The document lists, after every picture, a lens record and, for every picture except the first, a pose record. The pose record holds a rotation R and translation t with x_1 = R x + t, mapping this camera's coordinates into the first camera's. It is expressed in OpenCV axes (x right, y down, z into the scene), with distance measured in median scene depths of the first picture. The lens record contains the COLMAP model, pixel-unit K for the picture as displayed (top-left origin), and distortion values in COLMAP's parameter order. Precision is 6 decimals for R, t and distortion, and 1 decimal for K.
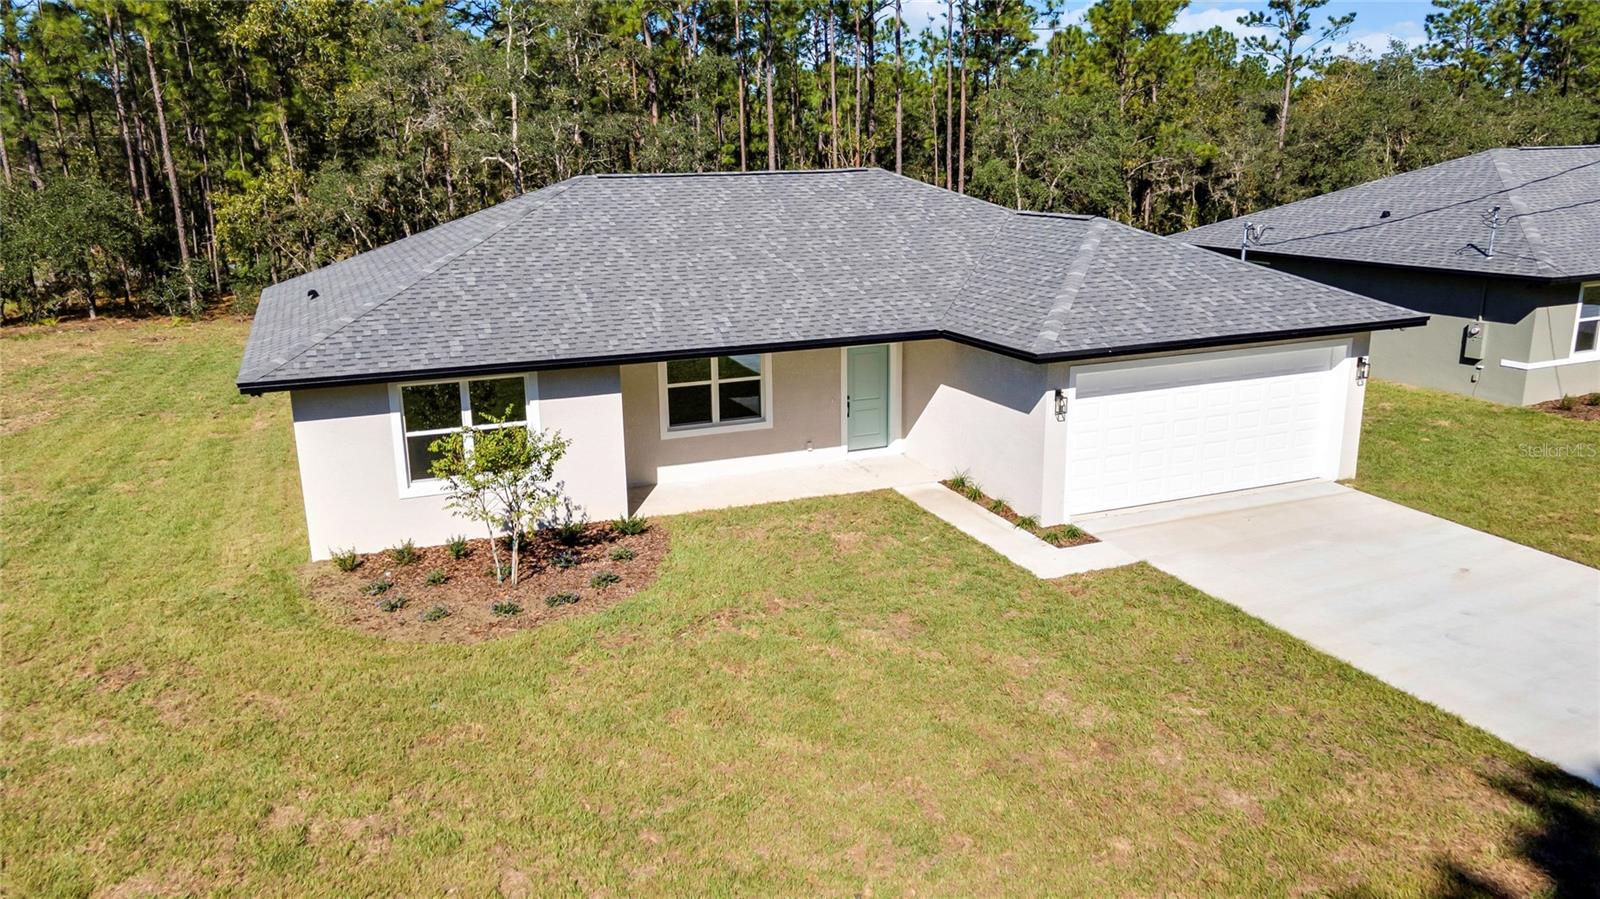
lens RADIAL K [[1160.5, 0, 800.0], [0, 1160.5, 449.5], [0, 0, 1]] dist [0.047432, 0.002108]
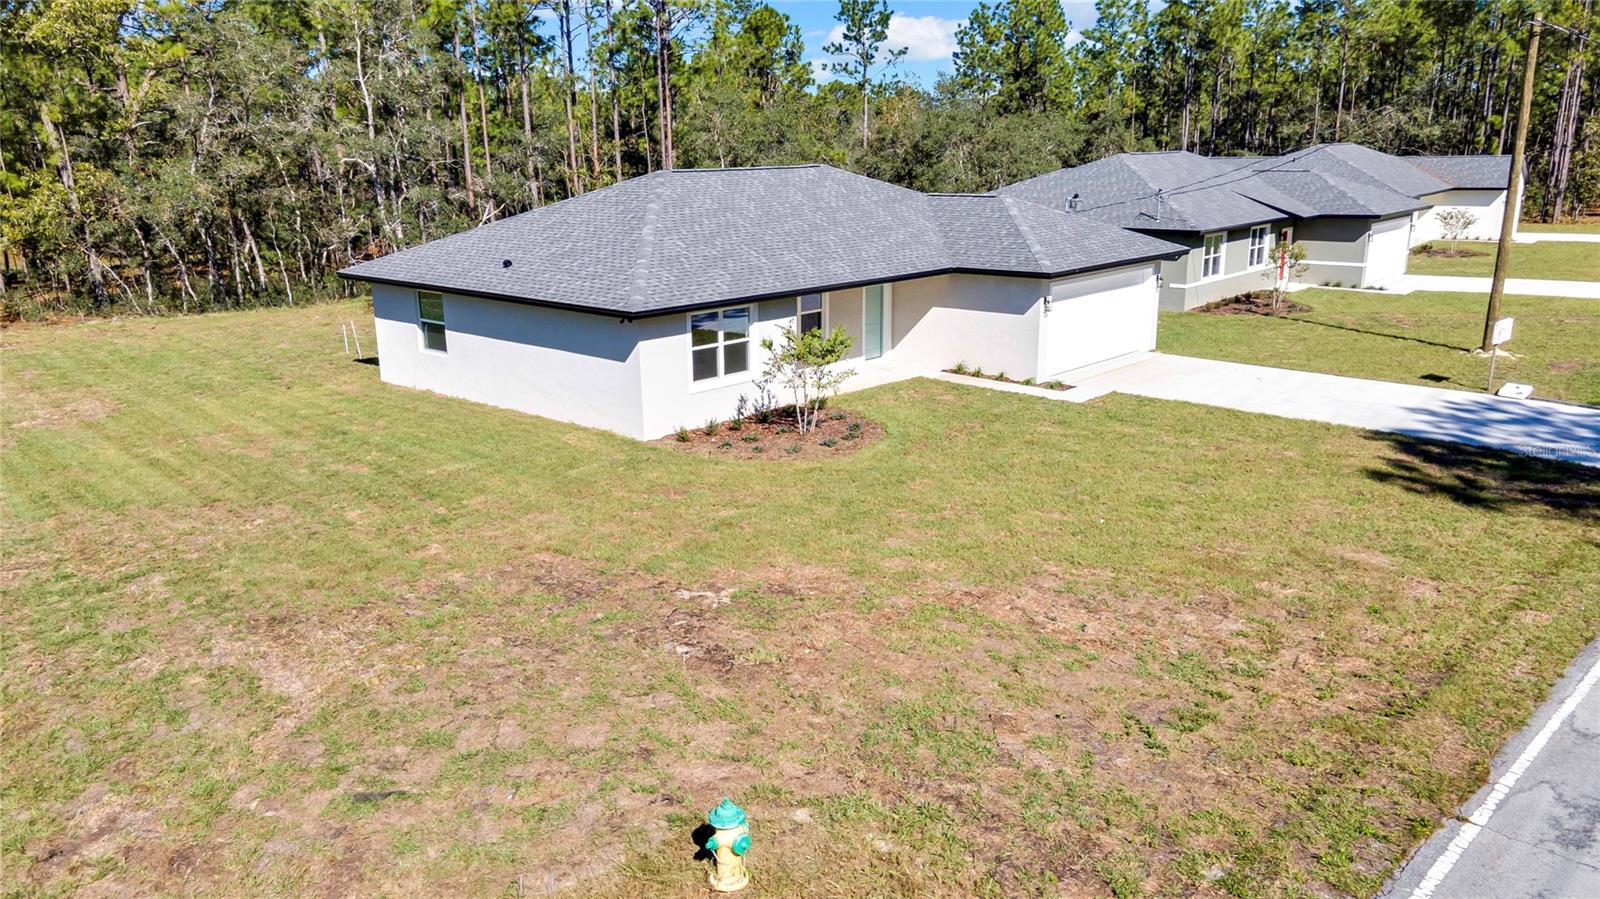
lens RADIAL K [[1160.5, 0, 800.0], [0, 1160.5, 449.5], [0, 0, 1]] dist [0.047432, 0.002108]
pose [[0.905558, -0.104482, 0.411155, -0.769084], [0.105771, 0.994196, 0.019686, 0.090951], [-0.410825, 0.025662, 0.911353, -0.337950]]
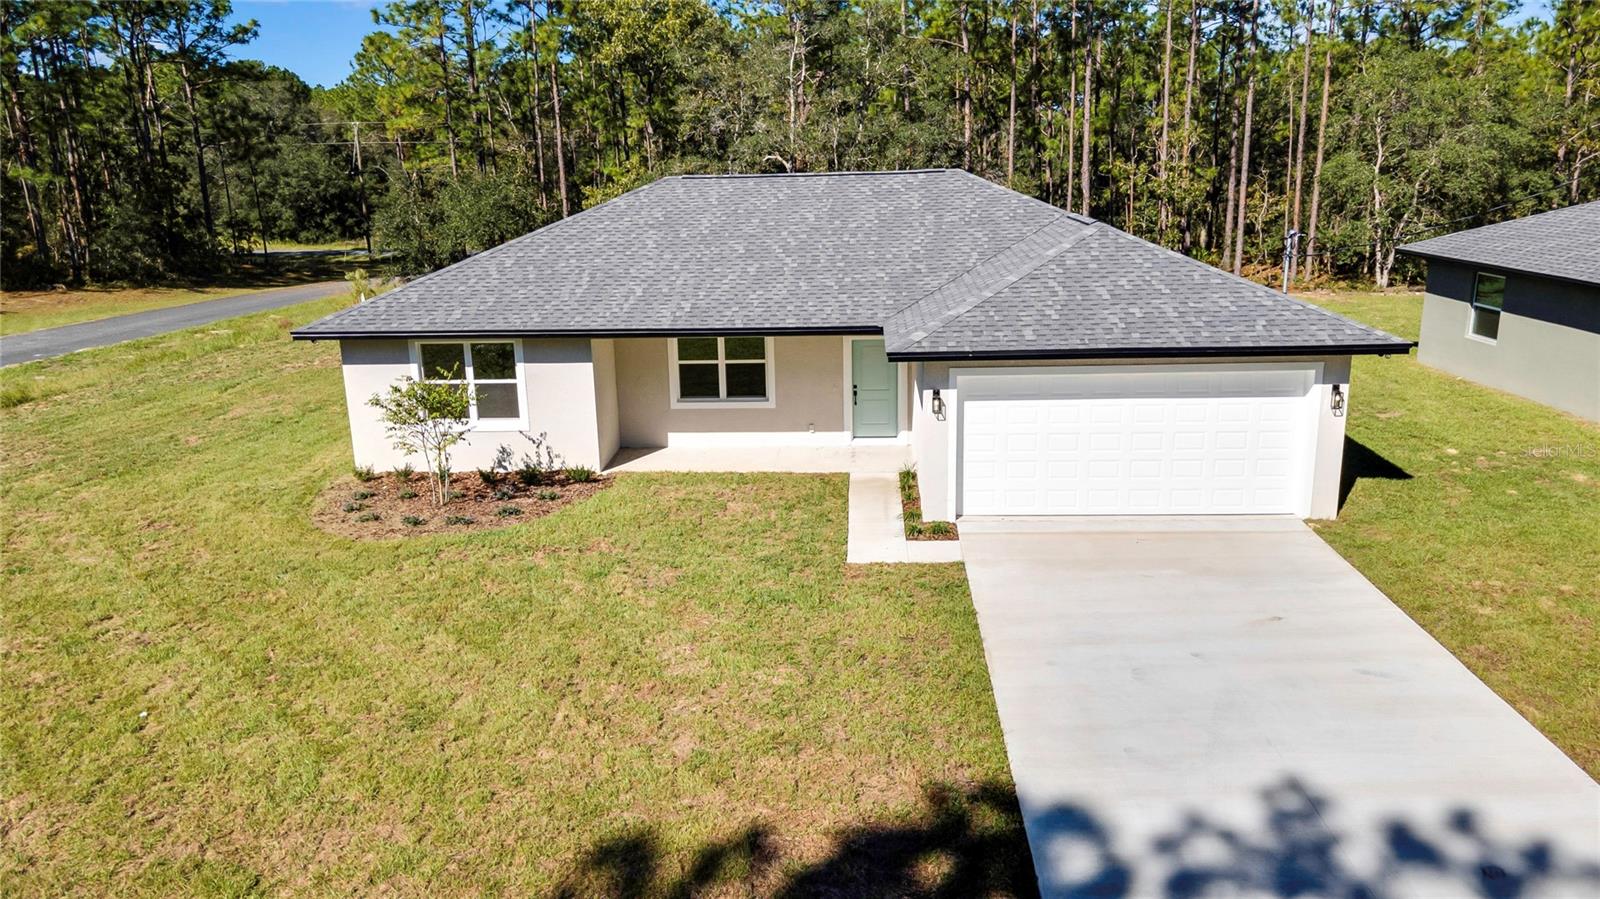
lens RADIAL K [[1160.5, 0, 800.0], [0, 1160.5, 449.5], [0, 0, 1]] dist [0.047432, 0.002108]
pose [[0.903575, 0.102192, -0.416064, 0.533465], [-0.099179, 0.994649, 0.028912, -0.015824], [0.416792, 0.015141, 0.908876, 0.016585]]
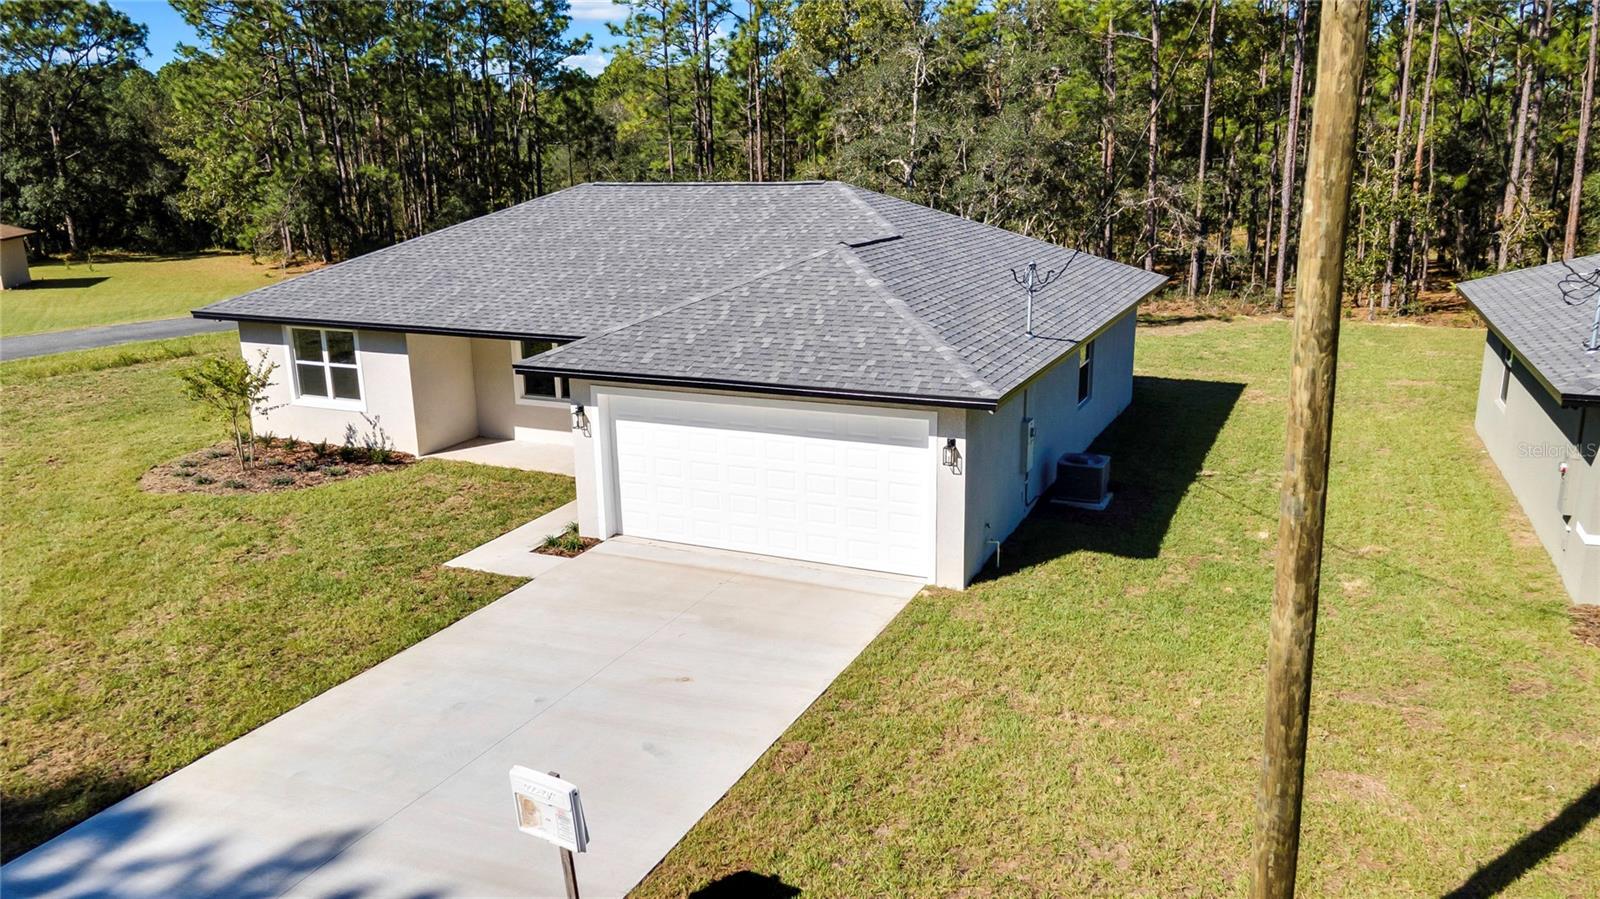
lens RADIAL K [[1160.5, 0, 800.0], [0, 1160.5, 449.5], [0, 0, 1]] dist [0.047432, 0.002108]
pose [[0.679747, 0.185547, -0.709588, 1.065095], [-0.177902, 0.980291, 0.085910, -0.132967], [0.711543, 0.067840, 0.699359, 0.412479]]
